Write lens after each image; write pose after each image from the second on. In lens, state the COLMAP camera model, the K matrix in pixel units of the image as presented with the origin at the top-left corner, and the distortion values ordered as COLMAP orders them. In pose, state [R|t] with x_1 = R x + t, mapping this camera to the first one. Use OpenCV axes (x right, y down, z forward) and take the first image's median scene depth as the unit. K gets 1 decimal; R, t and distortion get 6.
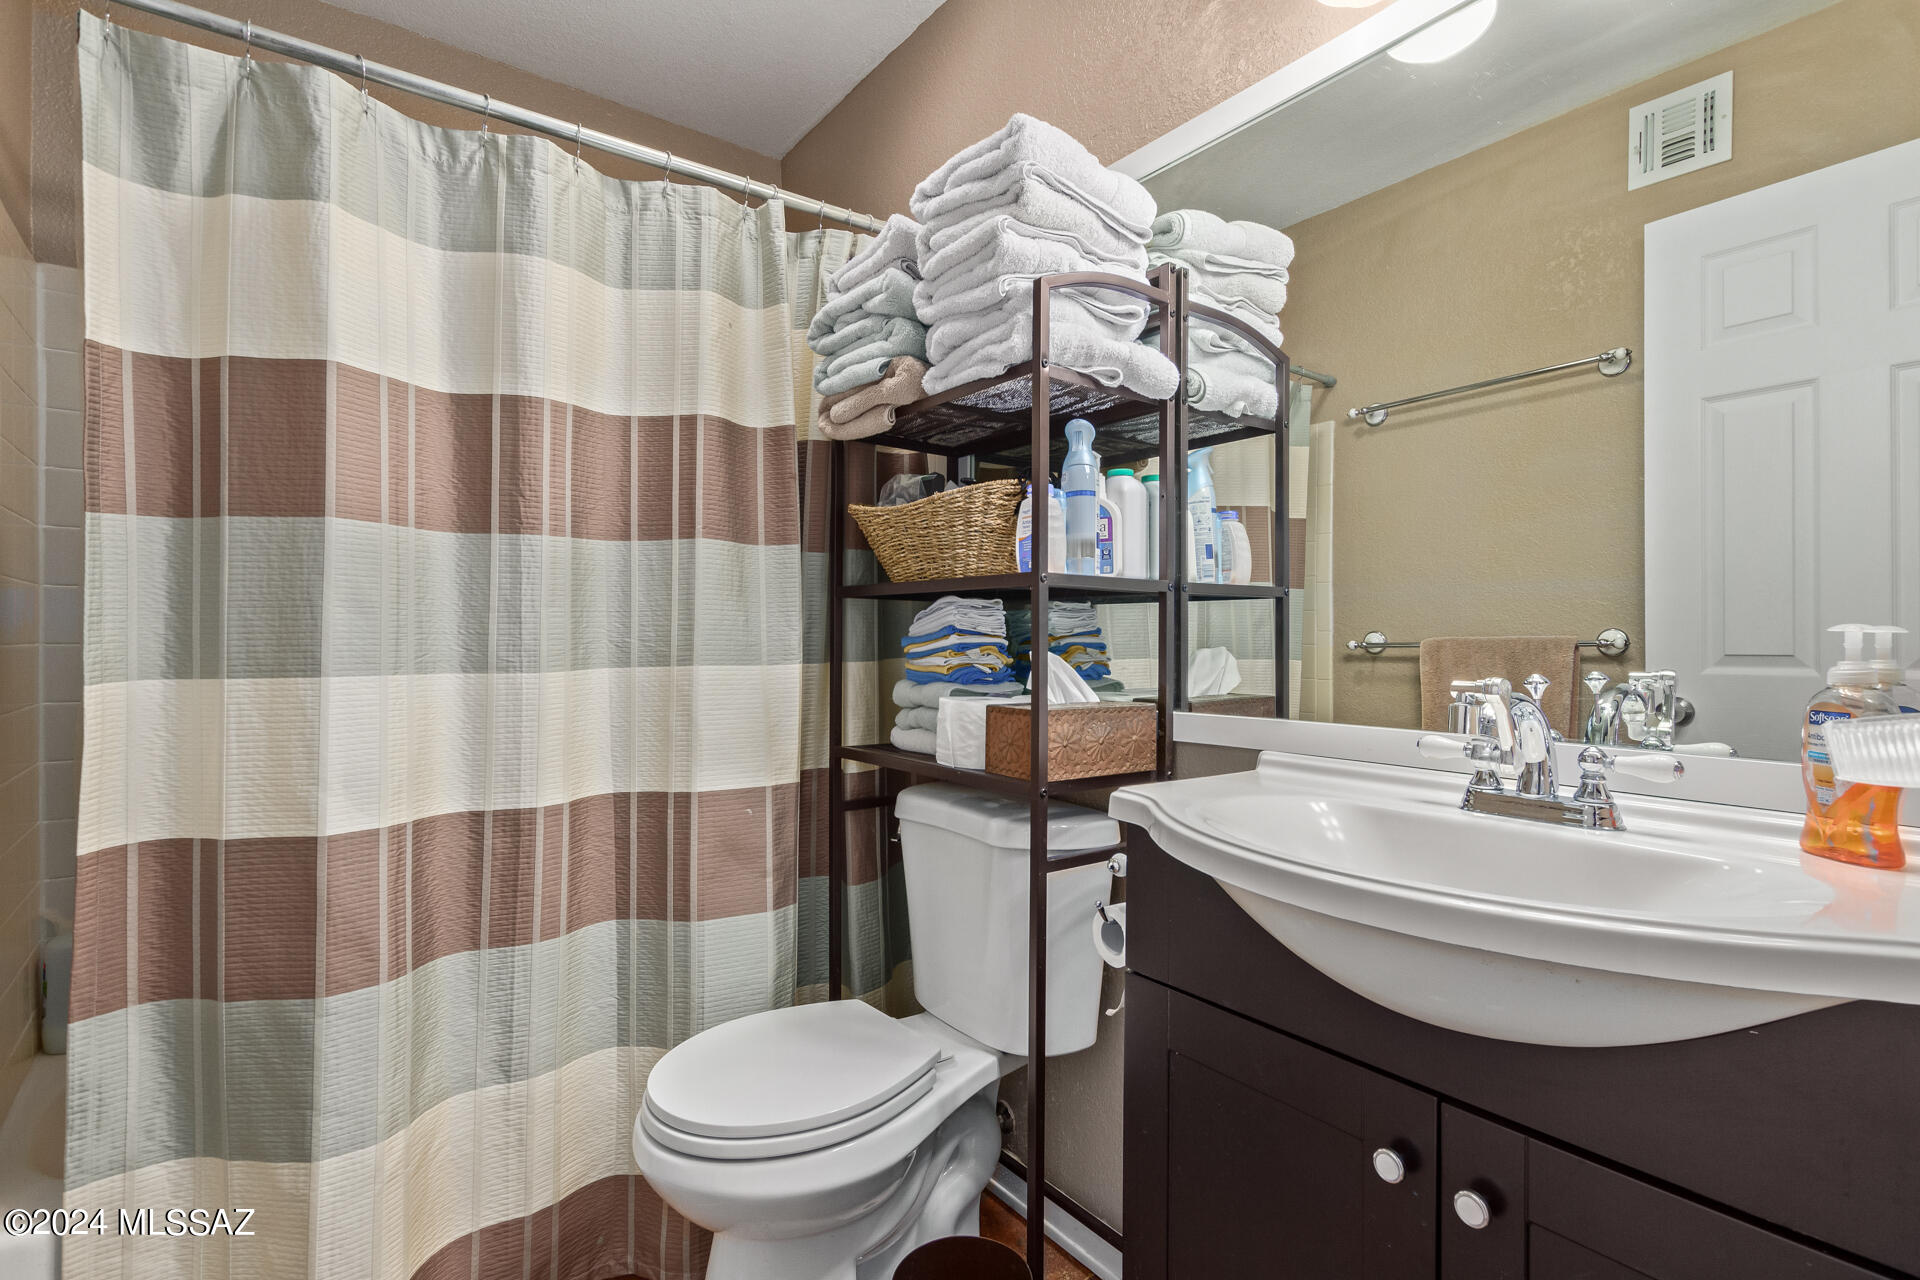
lens RADIAL K [[916.3, 0, 957.7], [0, 916.3, 643.3], [0, 0, 1]] dist [0.008240, -0.001168]
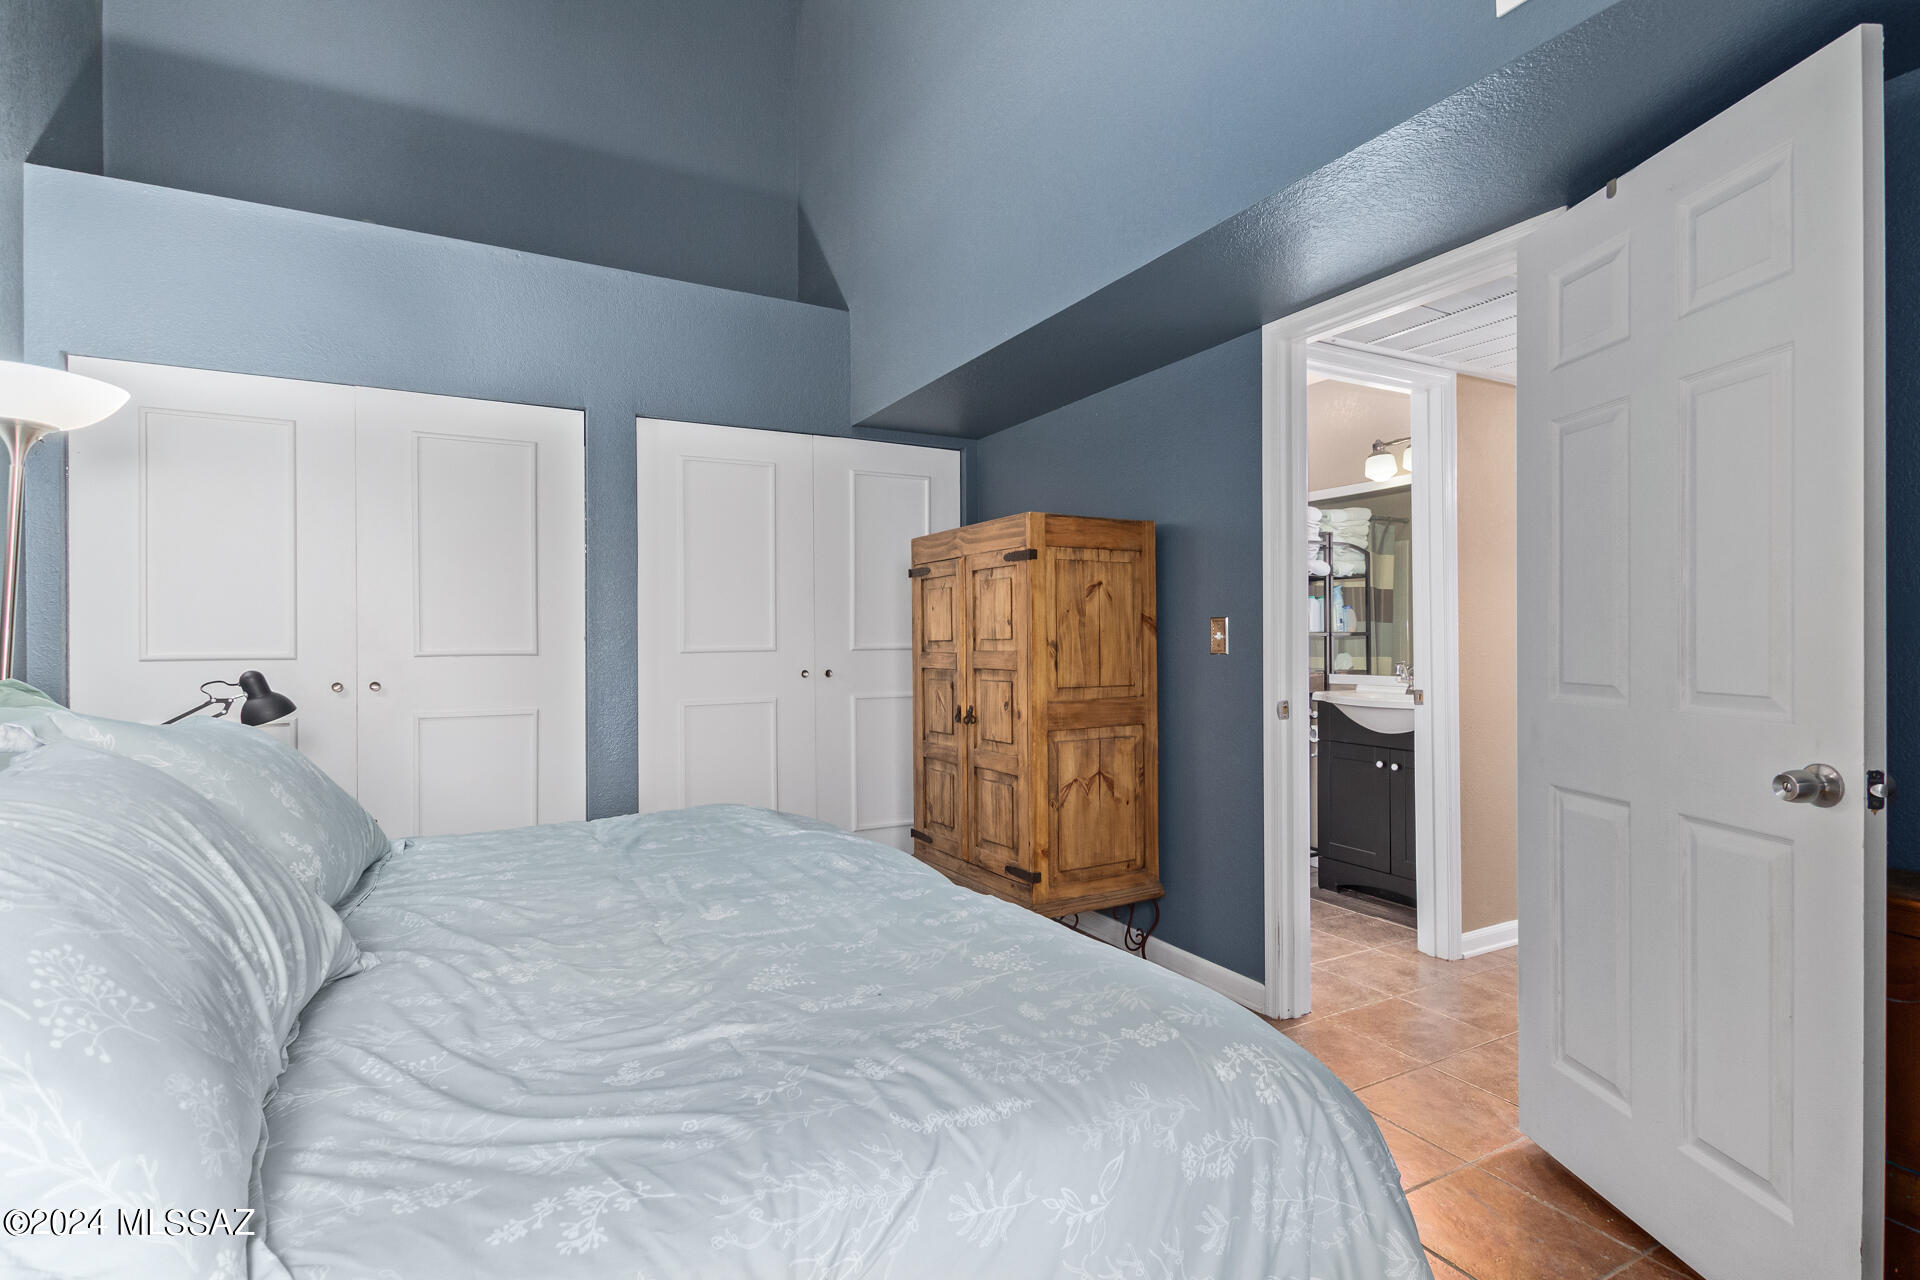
lens RADIAL K [[916.3, 0, 965.3], [0, 916.3, 648.3], [0, 0, 1]] dist [0.008240, -0.001168]
pose [[0.991107, -0.010235, -0.132677, -0.578456], [0.010984, 0.999928, 0.004912, -0.042468], [0.132617, -0.006325, 0.991147, -2.266111]]
